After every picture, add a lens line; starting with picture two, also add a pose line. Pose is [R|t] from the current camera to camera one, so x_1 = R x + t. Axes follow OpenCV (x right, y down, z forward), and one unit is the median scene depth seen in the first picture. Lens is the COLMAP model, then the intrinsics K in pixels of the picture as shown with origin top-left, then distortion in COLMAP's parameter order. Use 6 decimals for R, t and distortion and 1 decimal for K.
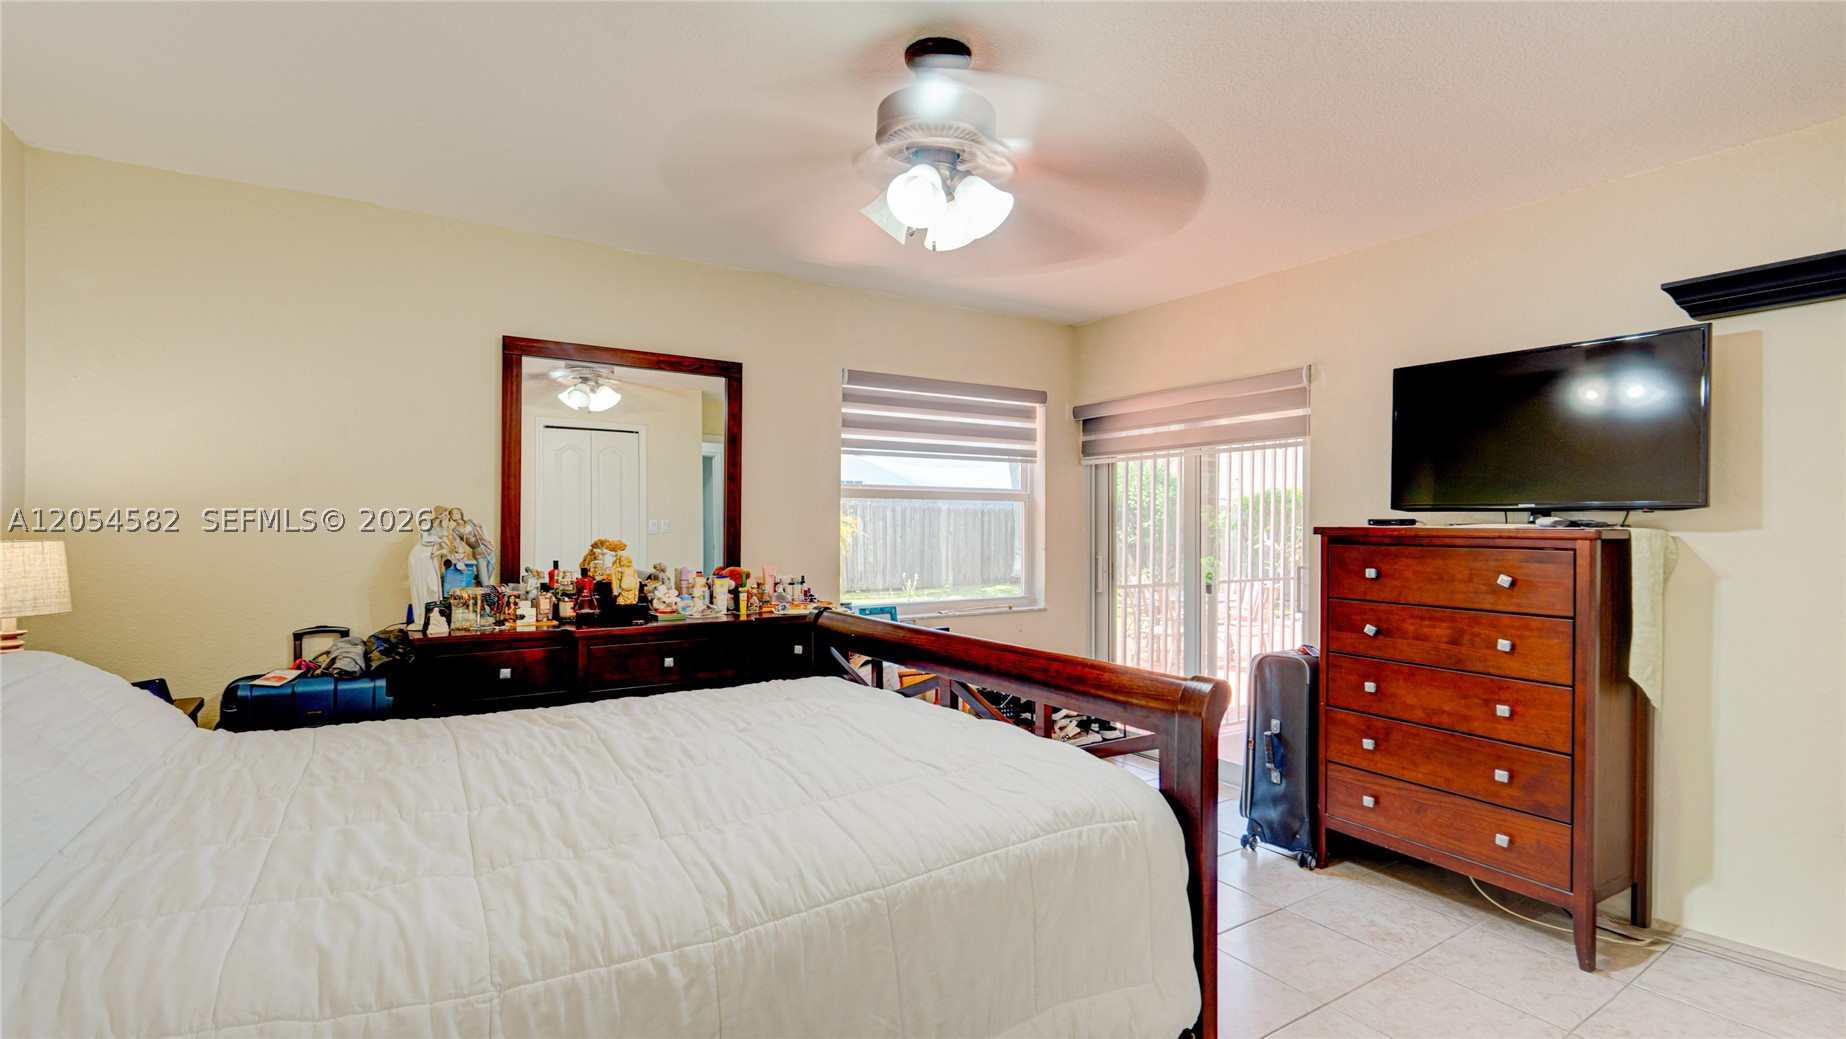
lens RADIAL K [[830.3, 0, 927.3], [0, 830.3, 522.1], [0, 0, 1]] dist [0.000466, -0.000640]
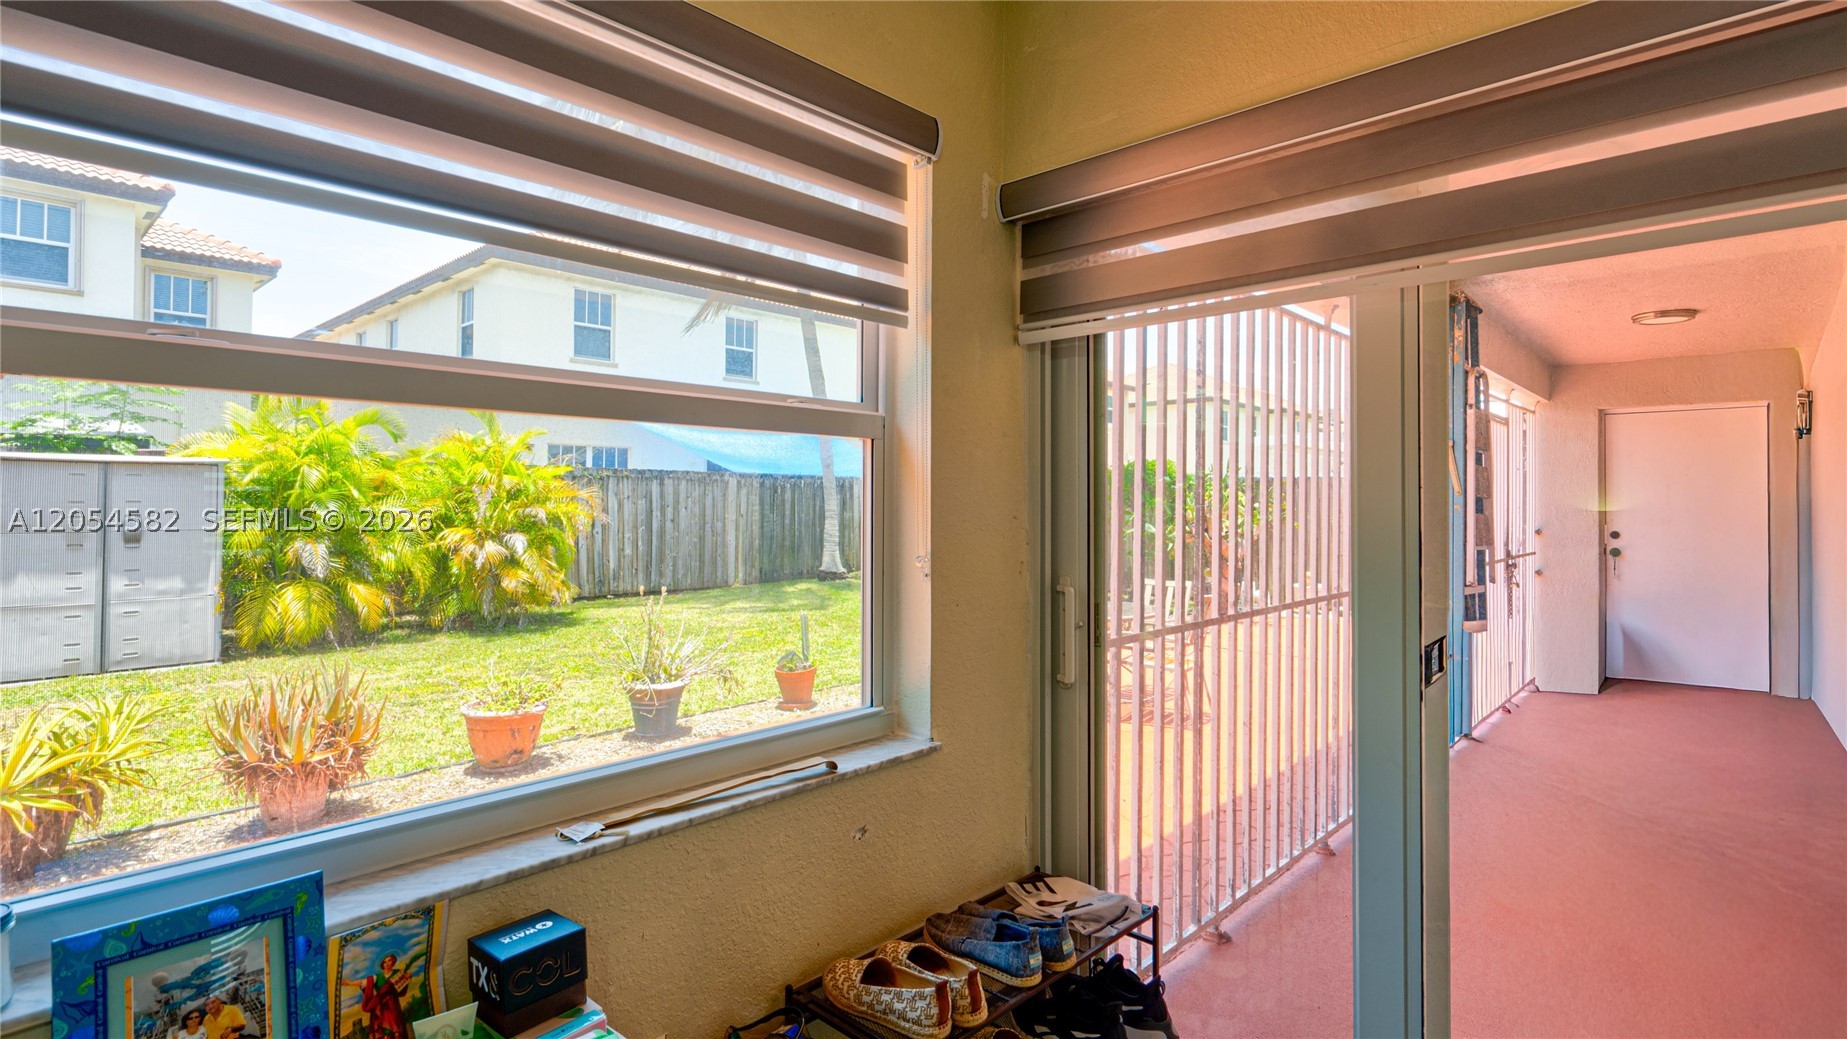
lens RADIAL K [[855.7, 0, 923.4], [0, 855.7, 486.8], [0, 0, 1]] dist [0.000772, 0.000449]
pose [[0.975280, 0.004707, 0.220925, 0.059471], [-0.000875, 0.999847, -0.017442, 0.002736], [-0.220973, 0.016818, 0.975135, 0.653114]]
